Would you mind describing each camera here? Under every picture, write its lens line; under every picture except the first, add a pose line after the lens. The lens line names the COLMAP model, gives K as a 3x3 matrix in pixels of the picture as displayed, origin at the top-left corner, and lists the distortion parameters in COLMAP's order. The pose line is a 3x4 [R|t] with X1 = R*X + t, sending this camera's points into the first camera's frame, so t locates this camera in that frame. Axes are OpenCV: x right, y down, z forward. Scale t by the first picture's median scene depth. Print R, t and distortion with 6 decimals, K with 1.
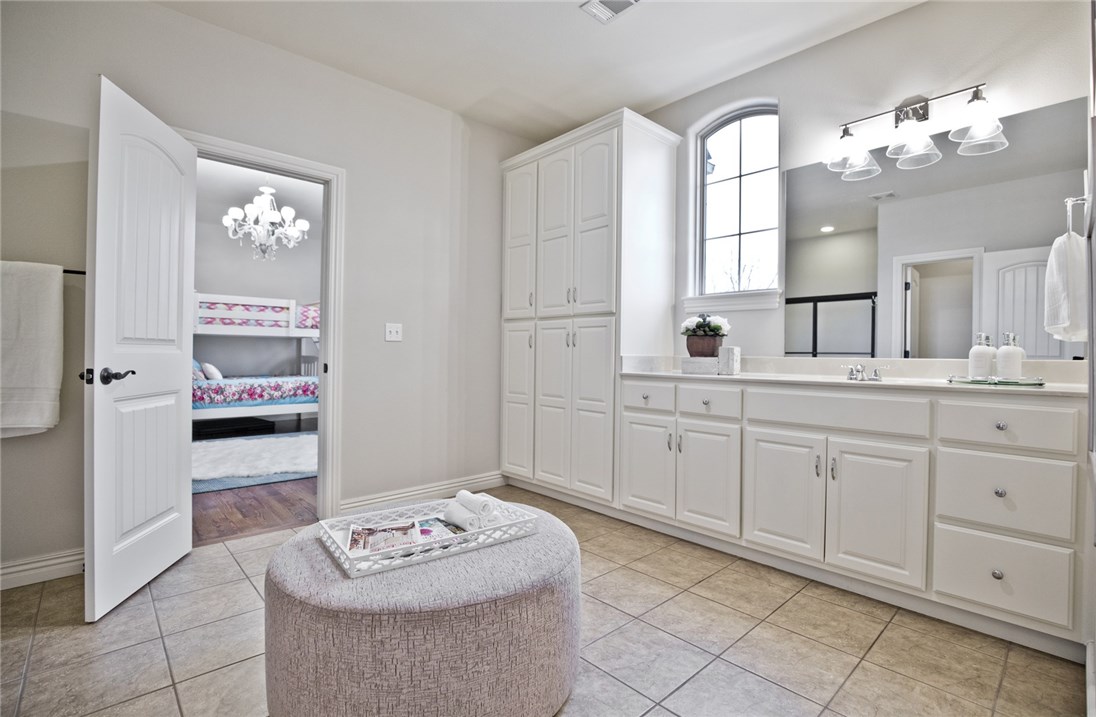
lens RADIAL K [[501.2, 0, 543.8], [0, 501.2, 356.5], [0, 0, 1]] dist [-0.004705, -0.000040]
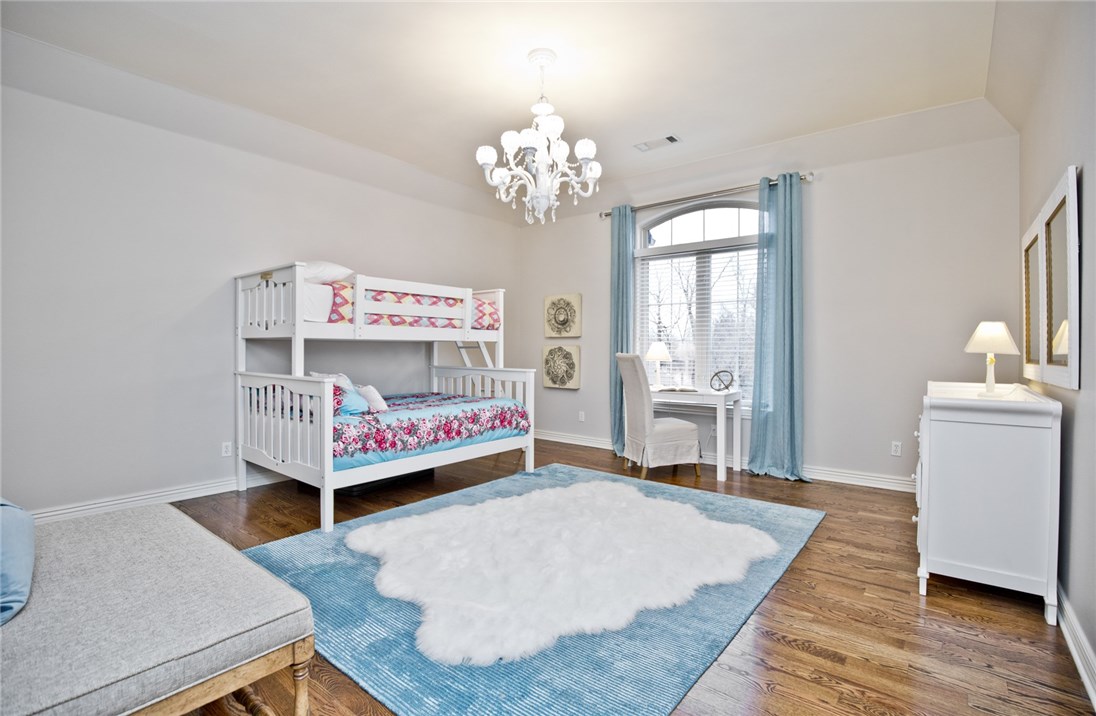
lens RADIAL K [[501.2, 0, 553.0], [0, 501.2, 353.5], [0, 0, 1]] dist [-0.004705, -0.000040]
pose [[0.984449, -0.012016, 0.175258, -0.537416], [0.011627, 0.999927, 0.003242, -0.025563], [-0.175284, -0.001154, 0.984517, 0.316762]]
